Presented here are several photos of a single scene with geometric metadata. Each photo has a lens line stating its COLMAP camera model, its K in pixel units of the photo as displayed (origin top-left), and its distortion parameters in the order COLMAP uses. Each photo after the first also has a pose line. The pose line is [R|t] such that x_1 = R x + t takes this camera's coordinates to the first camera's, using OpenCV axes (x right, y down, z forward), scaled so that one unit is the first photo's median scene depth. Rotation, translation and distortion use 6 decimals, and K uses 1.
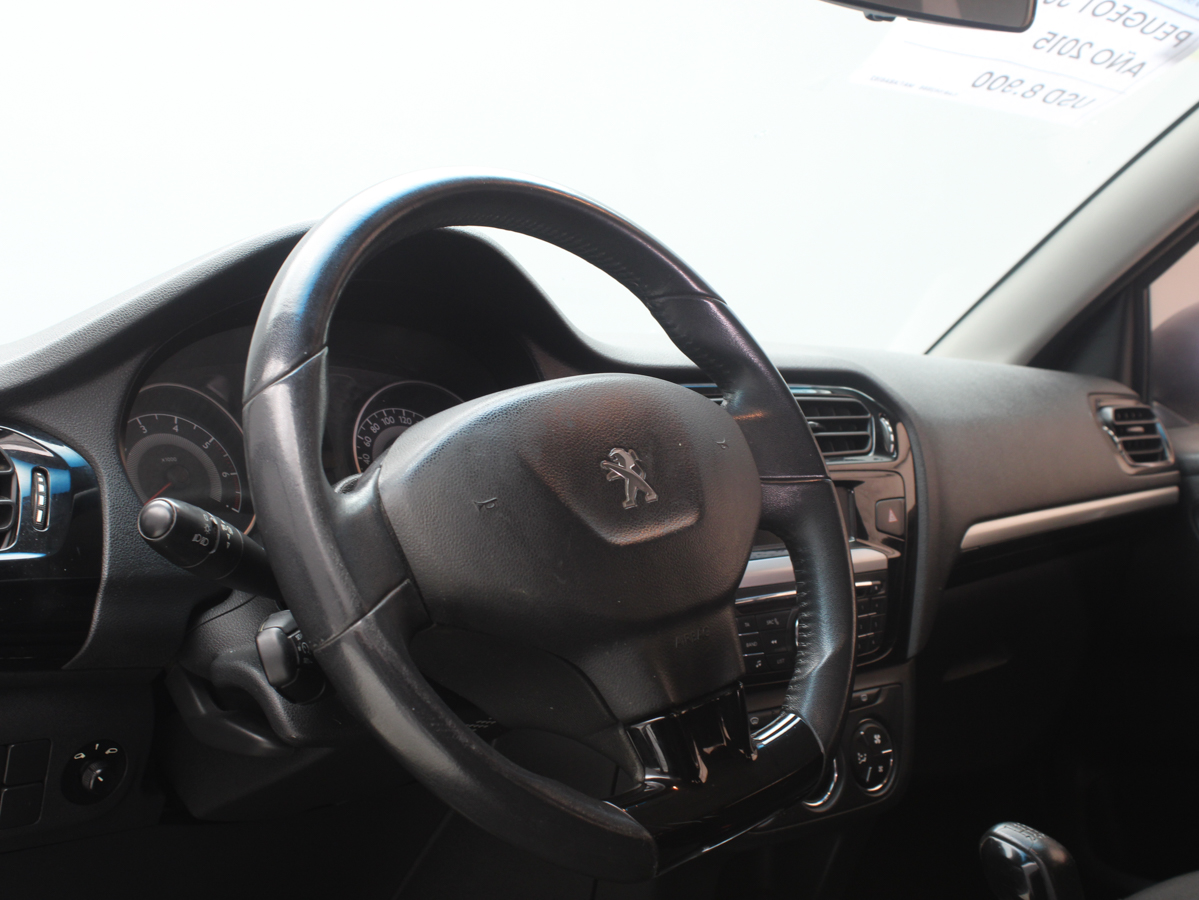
lens RADIAL K [[1598.4, 0, 599.8], [0, 1598.4, 456.8], [0, 0, 1]] dist [-0.045211, 0.000000]
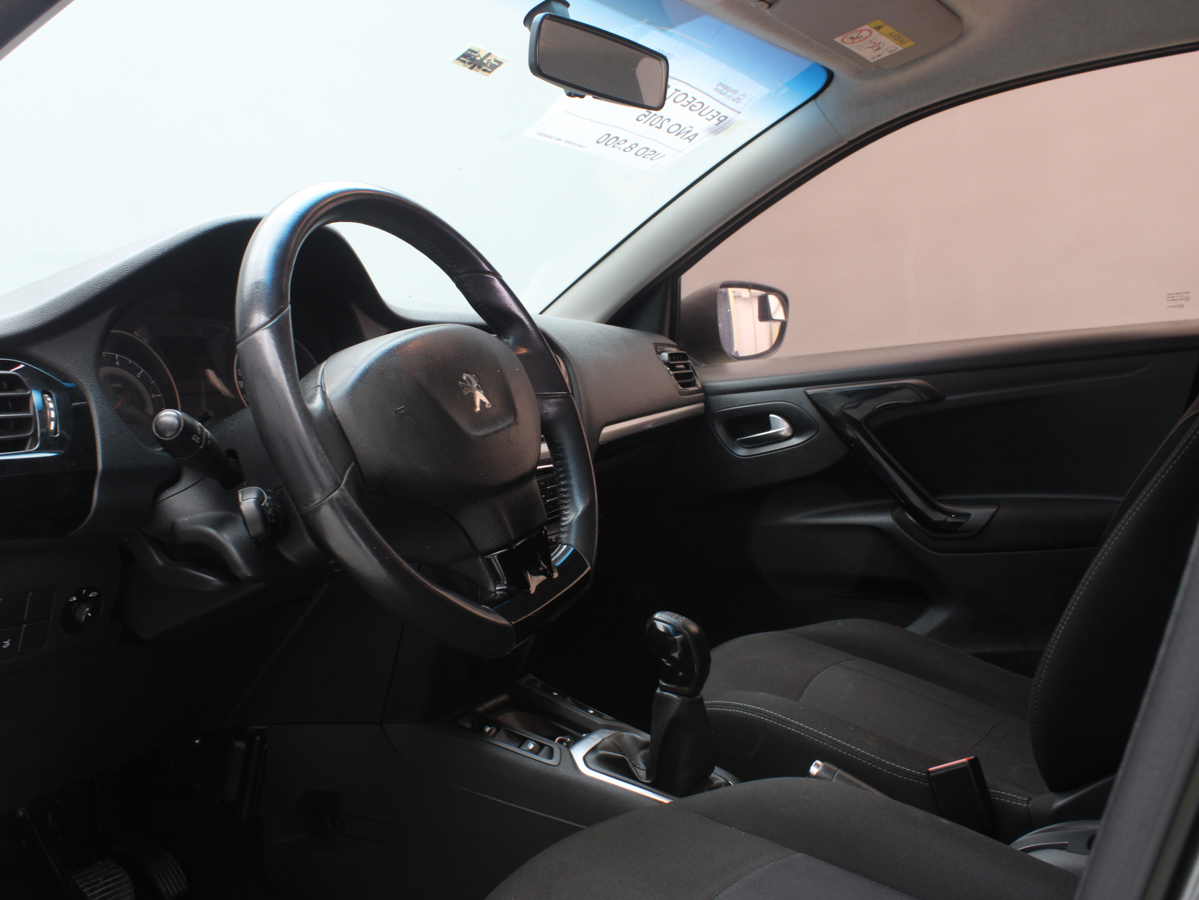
lens RADIAL K [[1082.2, 0, 599.8], [0, 1082.2, 446.9], [0, 0, 1]] dist [-0.115826, 0.029361]
pose [[0.954629, -0.022193, 0.296970, -0.153130], [0.006135, 0.998473, 0.054896, 0.007815], [-0.297734, -0.050583, 0.953308, -0.006535]]
